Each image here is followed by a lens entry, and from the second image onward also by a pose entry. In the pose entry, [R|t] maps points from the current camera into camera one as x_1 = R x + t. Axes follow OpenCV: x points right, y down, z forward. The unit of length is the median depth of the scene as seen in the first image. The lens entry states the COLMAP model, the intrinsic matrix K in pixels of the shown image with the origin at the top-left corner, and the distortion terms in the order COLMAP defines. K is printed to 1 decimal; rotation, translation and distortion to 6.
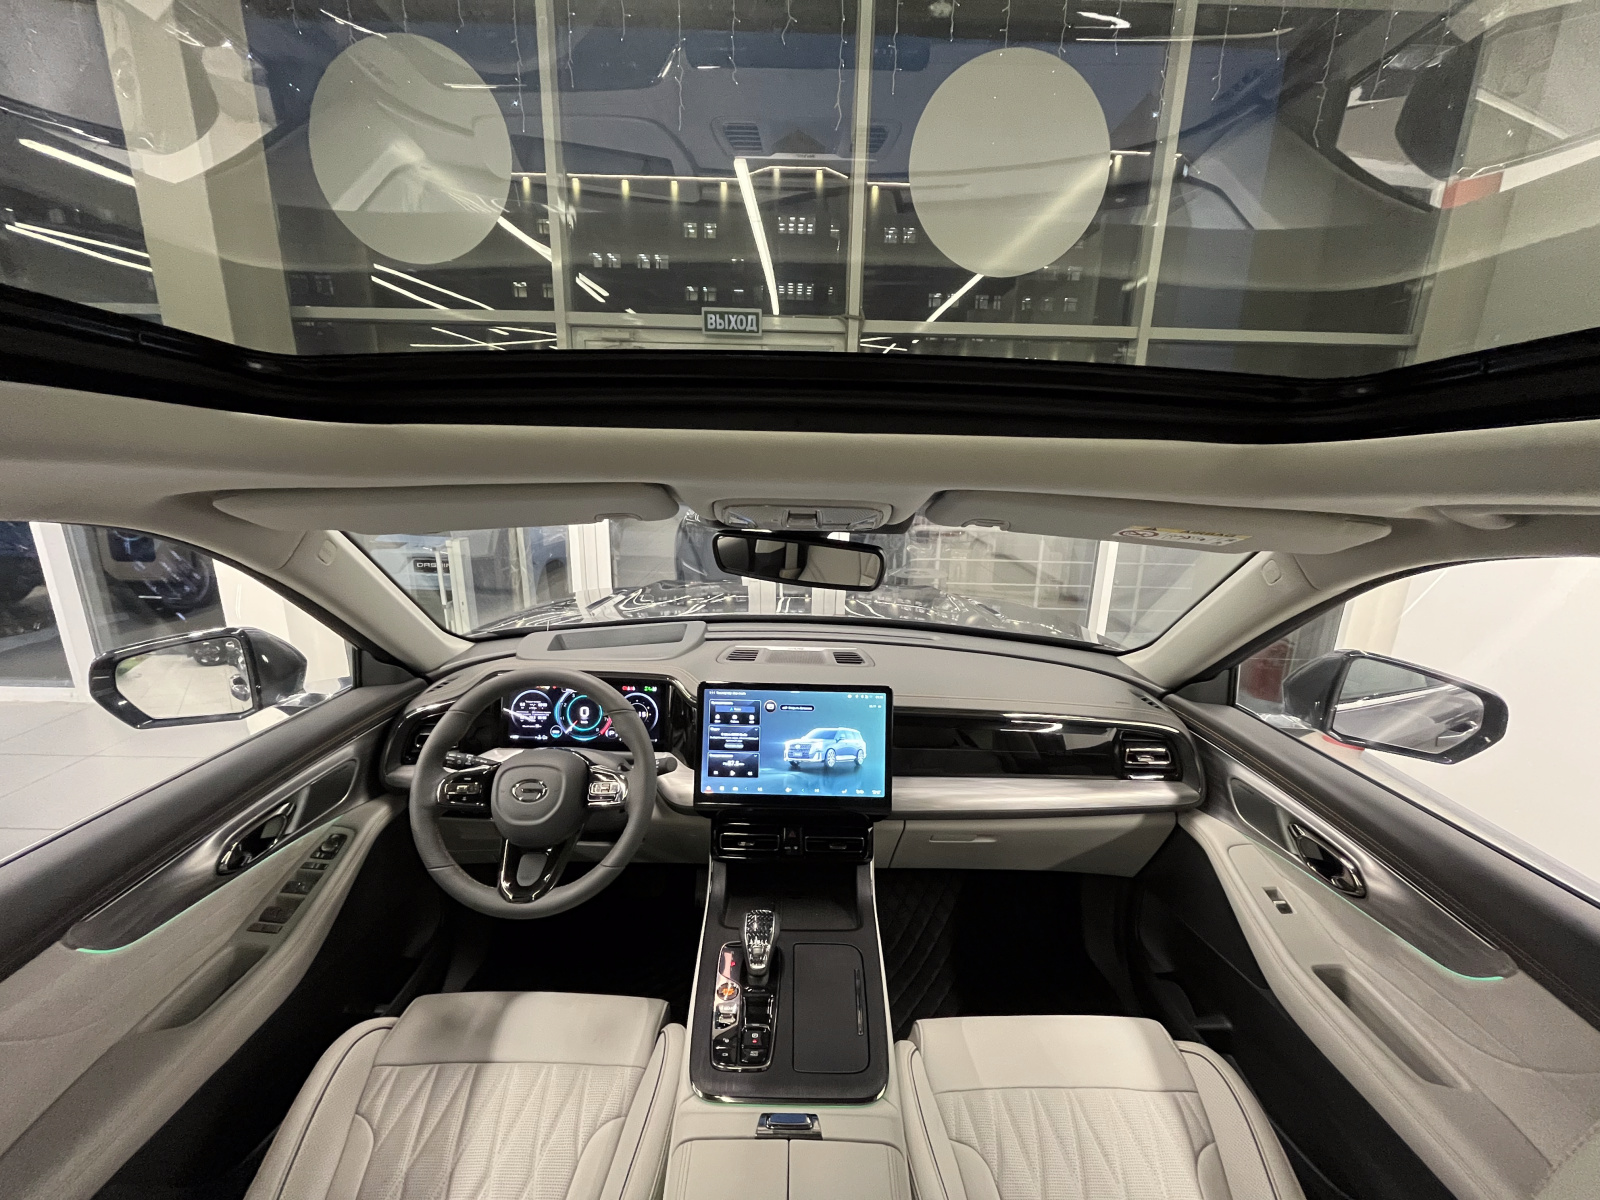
lens RADIAL K [[632.0, 0, 800.0], [0, 632.0, 600.0], [0, 0, 1]] dist [-0.000581, -0.000083]
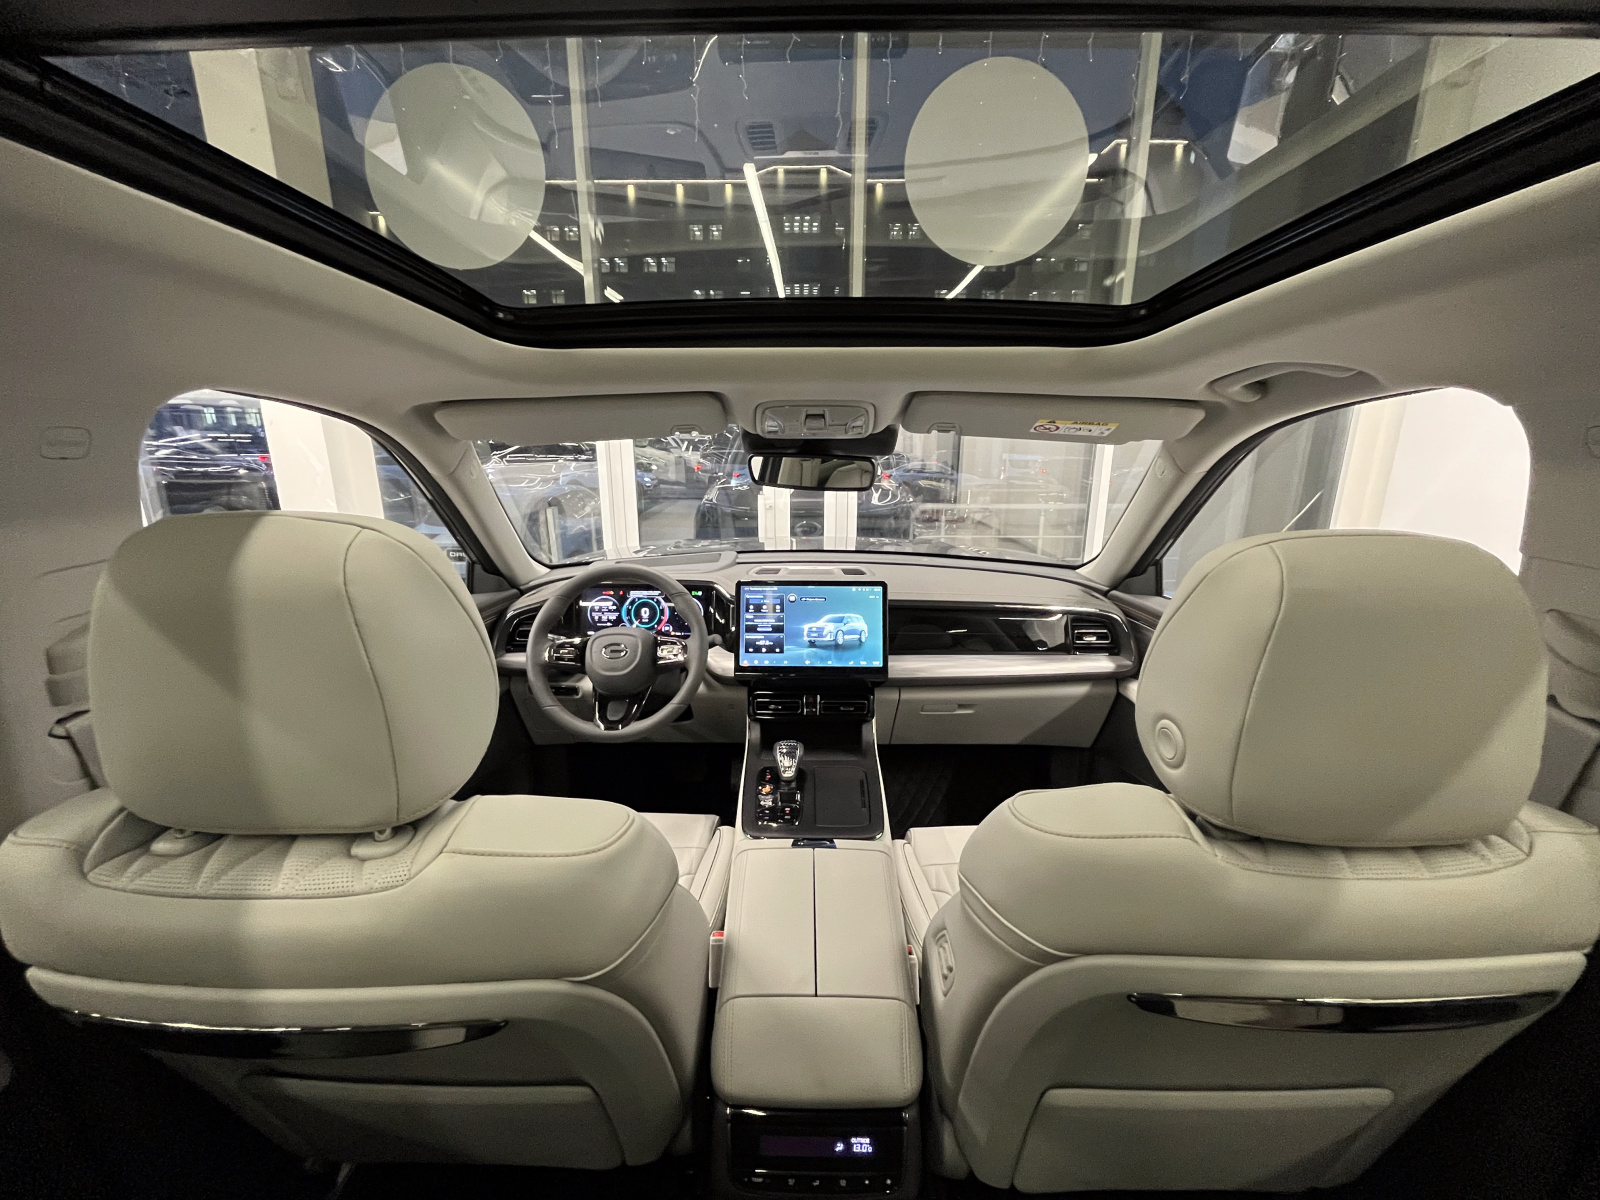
lens RADIAL K [[632.0, 0, 800.0], [0, 632.0, 600.0], [0, 0, 1]] dist [-0.000581, -0.000083]
pose [[0.999634, -0.018934, -0.019343, -0.006316], [0.018953, 0.999820, 0.000833, 0.170743], [0.019324, -0.001199, 0.999813, -0.284211]]
